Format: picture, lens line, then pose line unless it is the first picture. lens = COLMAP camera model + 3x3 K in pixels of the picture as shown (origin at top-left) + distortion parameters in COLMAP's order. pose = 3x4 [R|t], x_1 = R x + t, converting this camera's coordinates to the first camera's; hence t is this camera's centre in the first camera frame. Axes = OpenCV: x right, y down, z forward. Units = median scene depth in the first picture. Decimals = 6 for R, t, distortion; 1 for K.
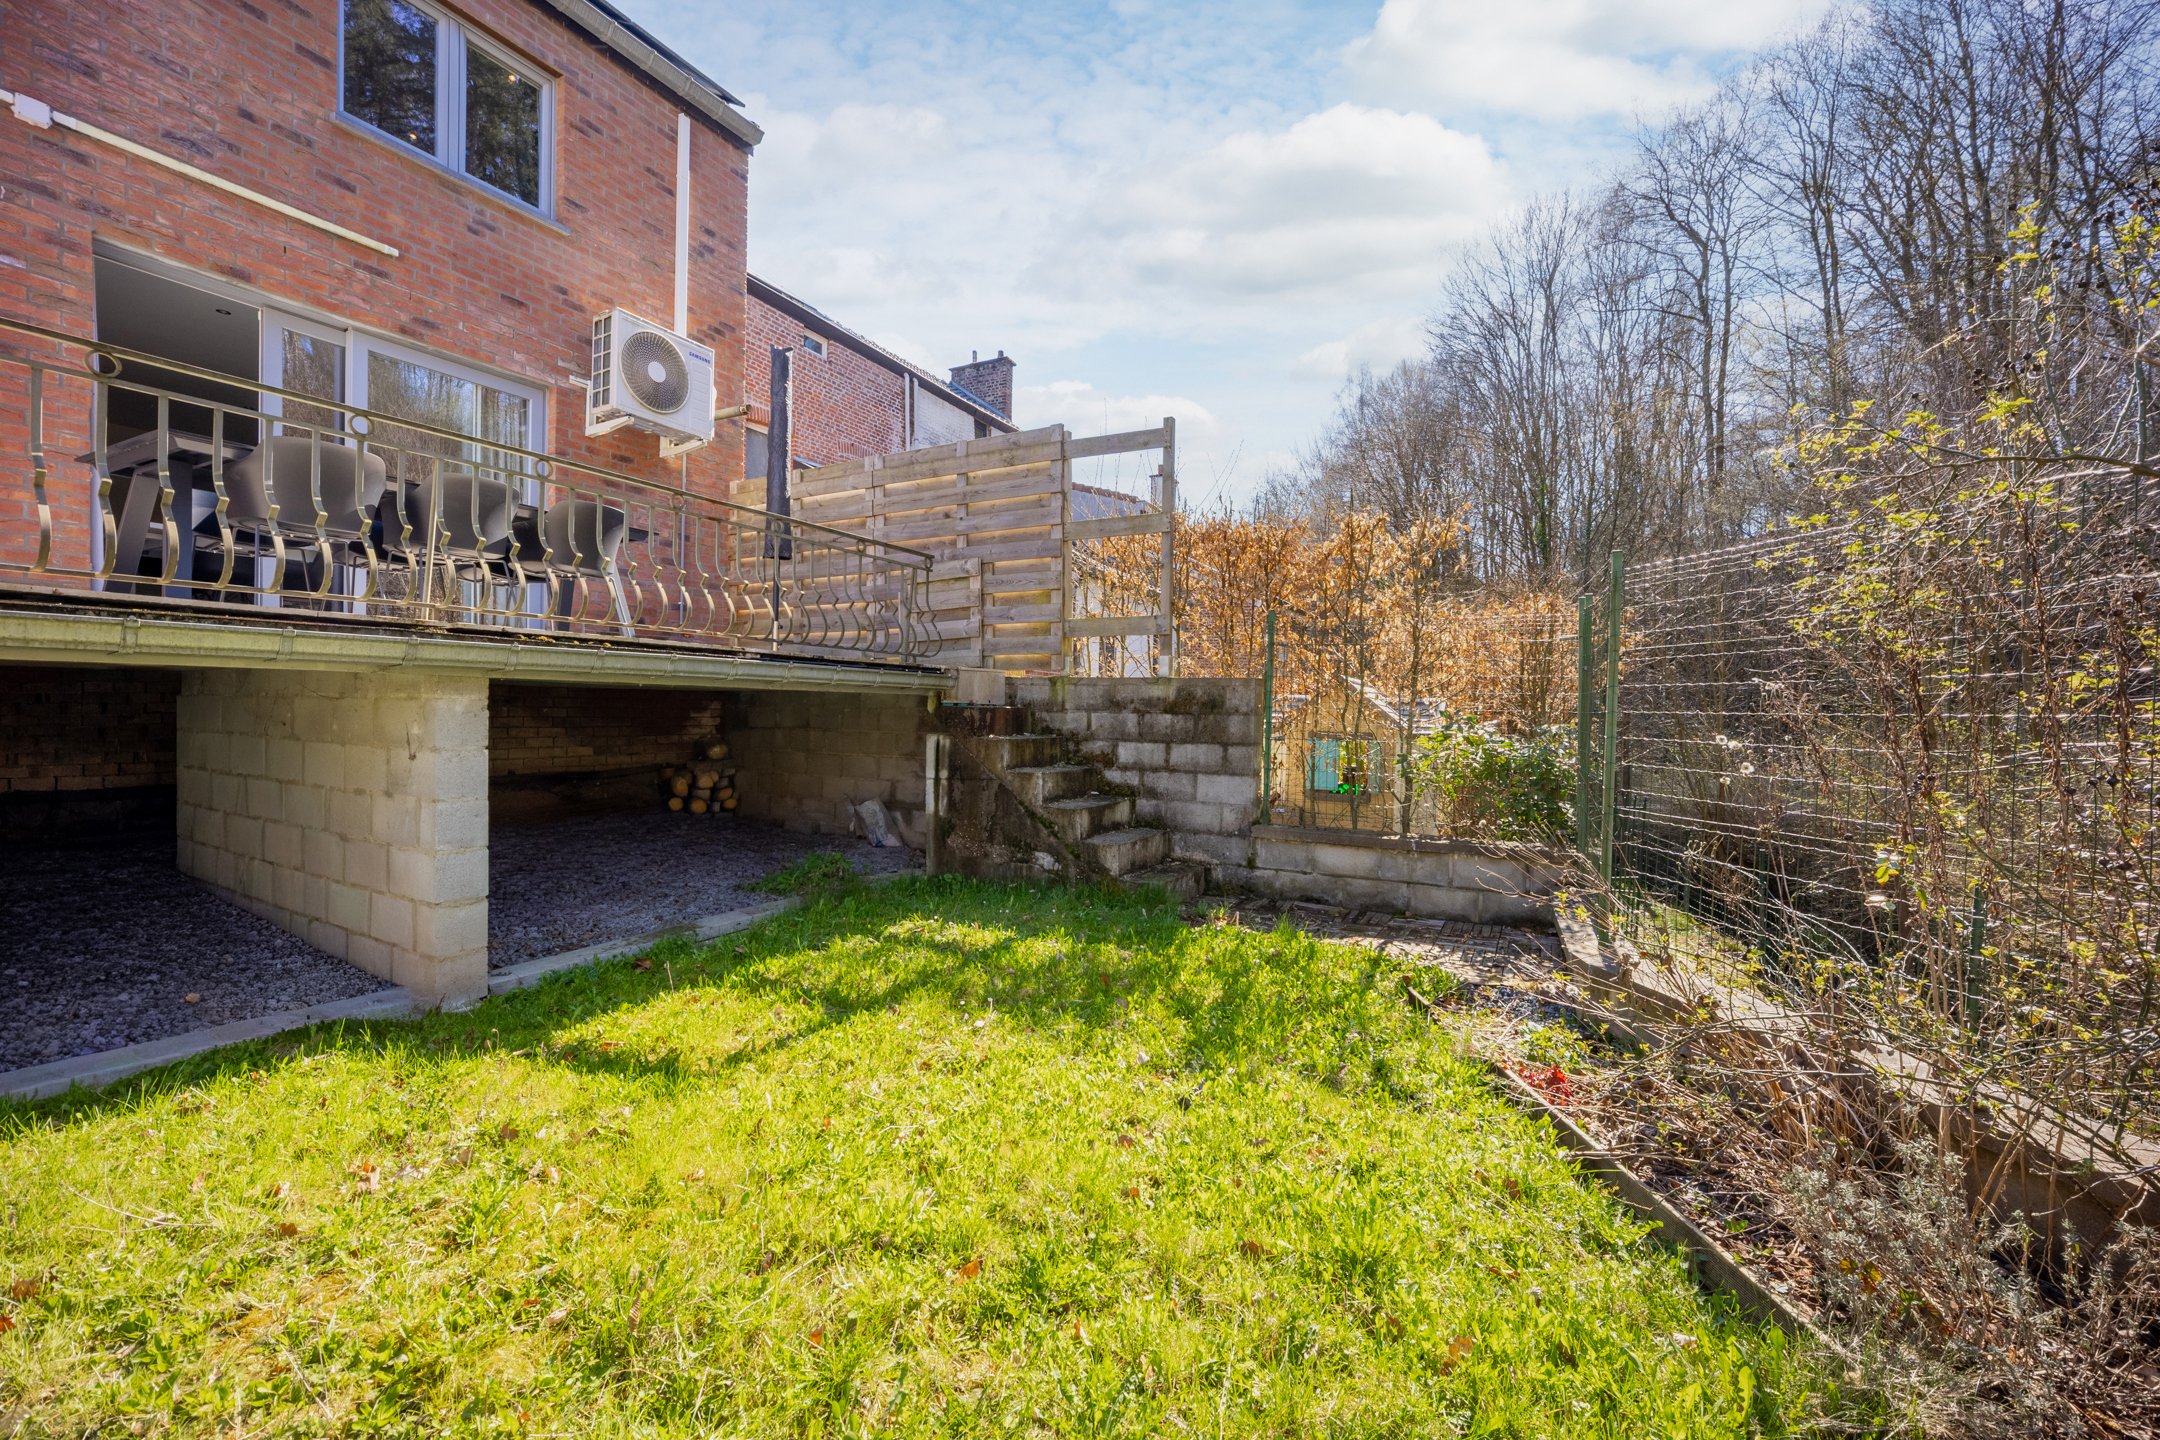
lens RADIAL K [[856.0, 0, 1070.2], [0, 856.0, 715.0], [0, 0, 1]] dist [-0.016915, 0.008452]
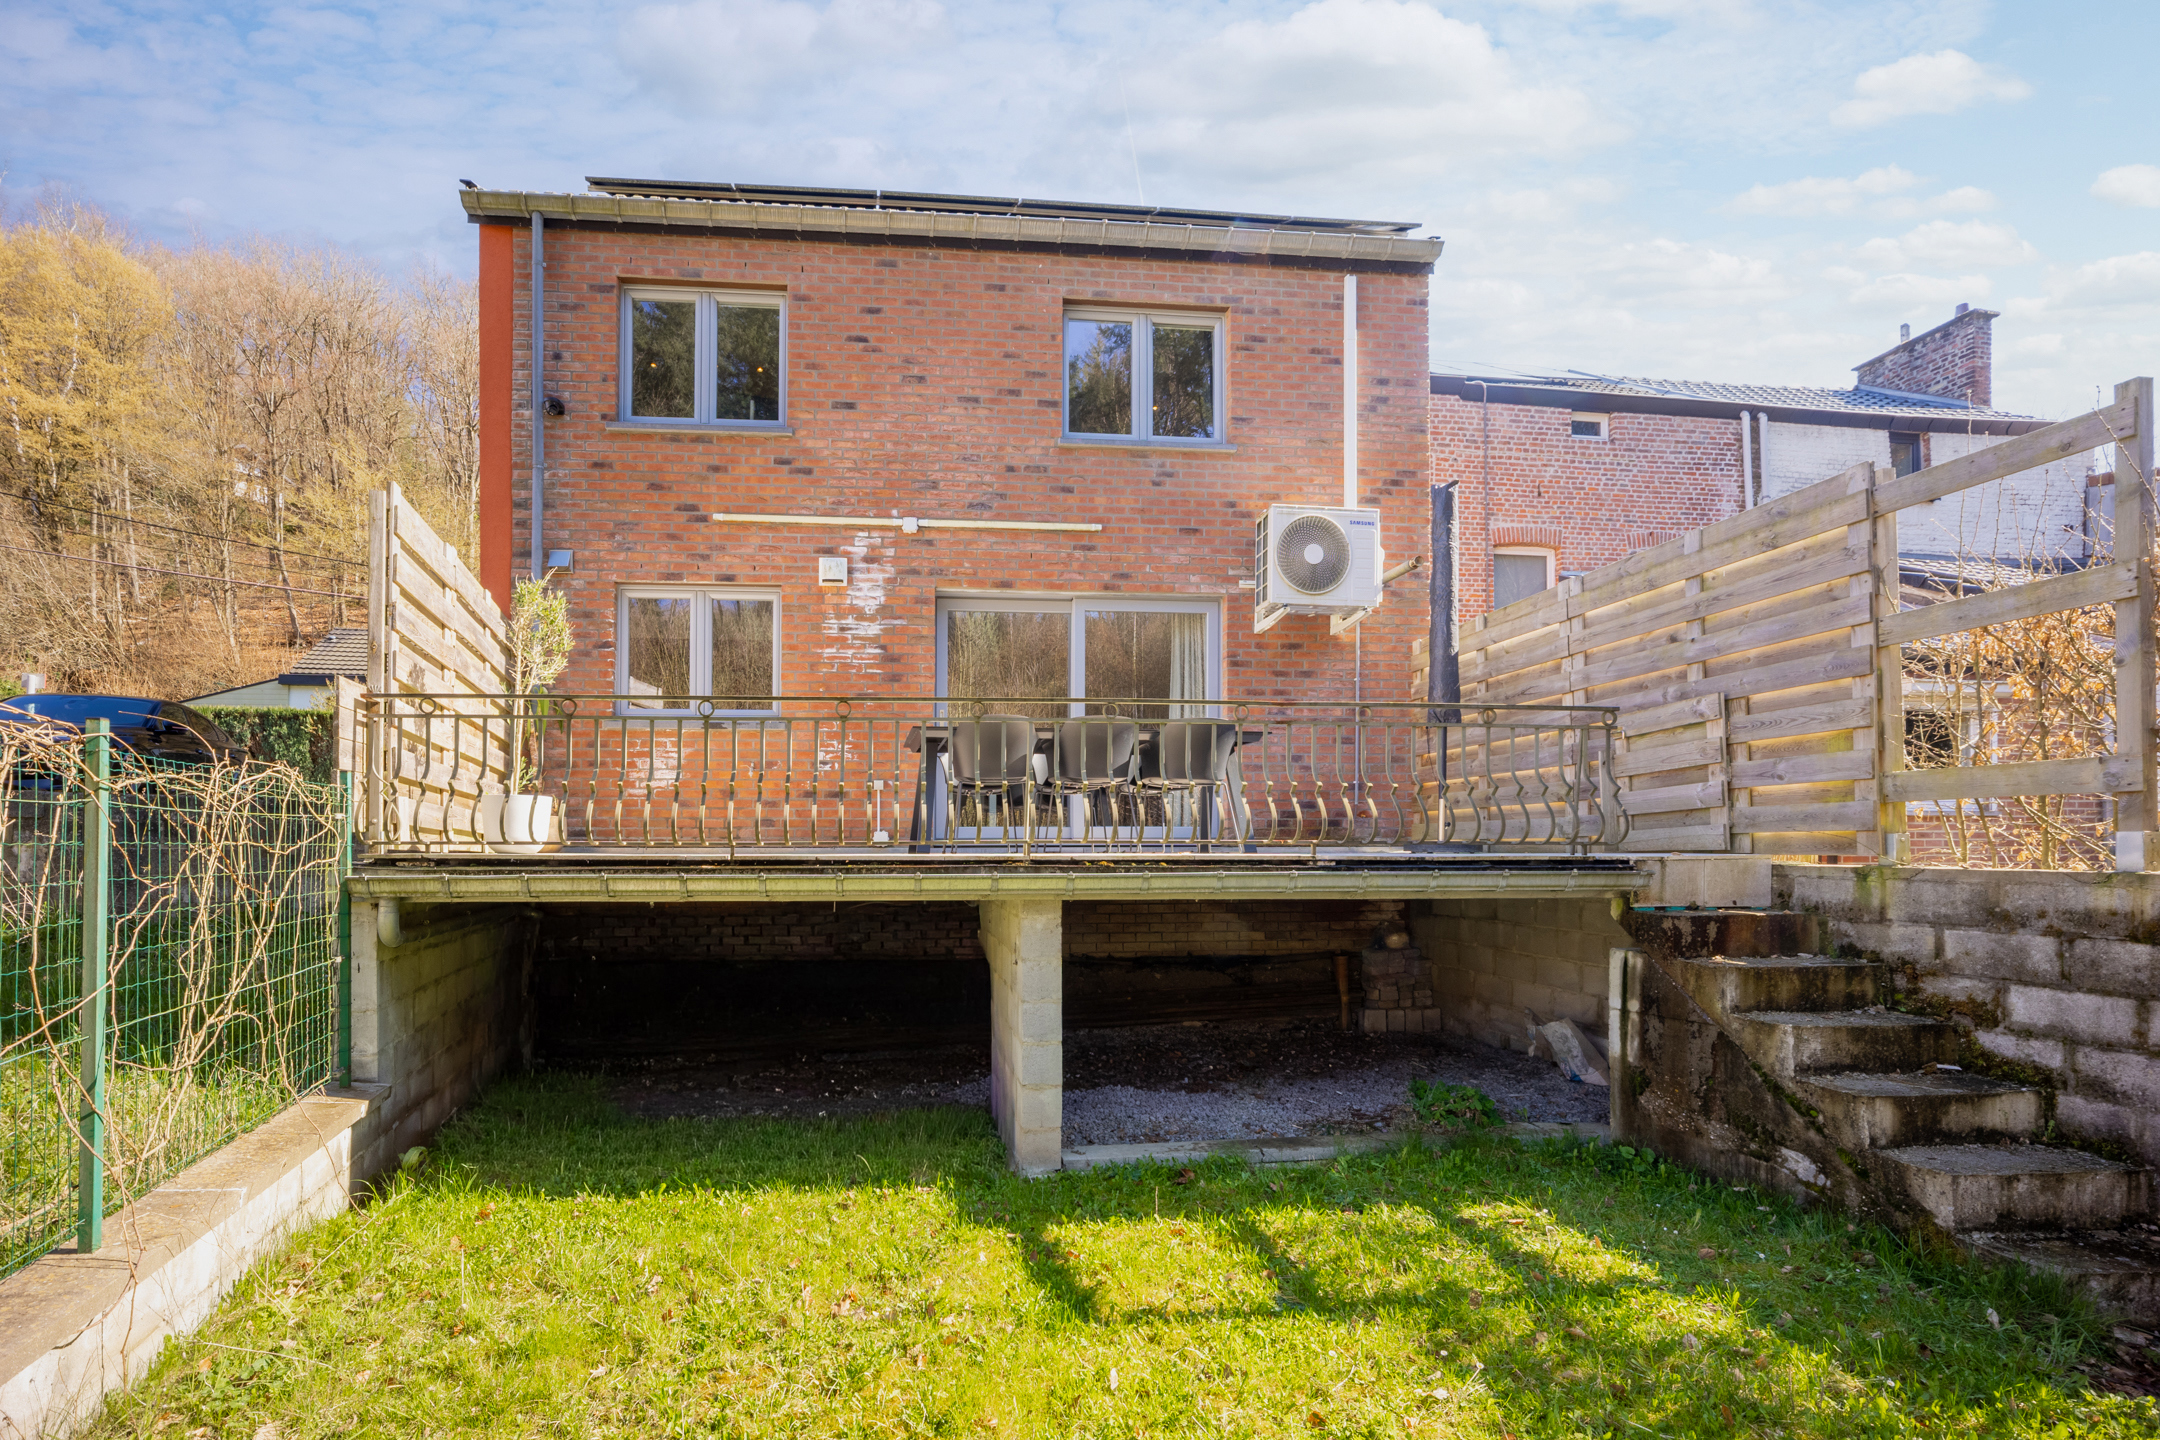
lens RADIAL K [[936.5, 0, 1082.0], [0, 936.5, 812.9], [0, 0, 1]] dist [-0.020833, 0.011524]
pose [[0.575234, -0.019214, -0.817763, 0.220503], [0.002748, 0.999764, -0.021557, -0.074886], [0.817984, 0.010153, 0.575151, 0.150690]]
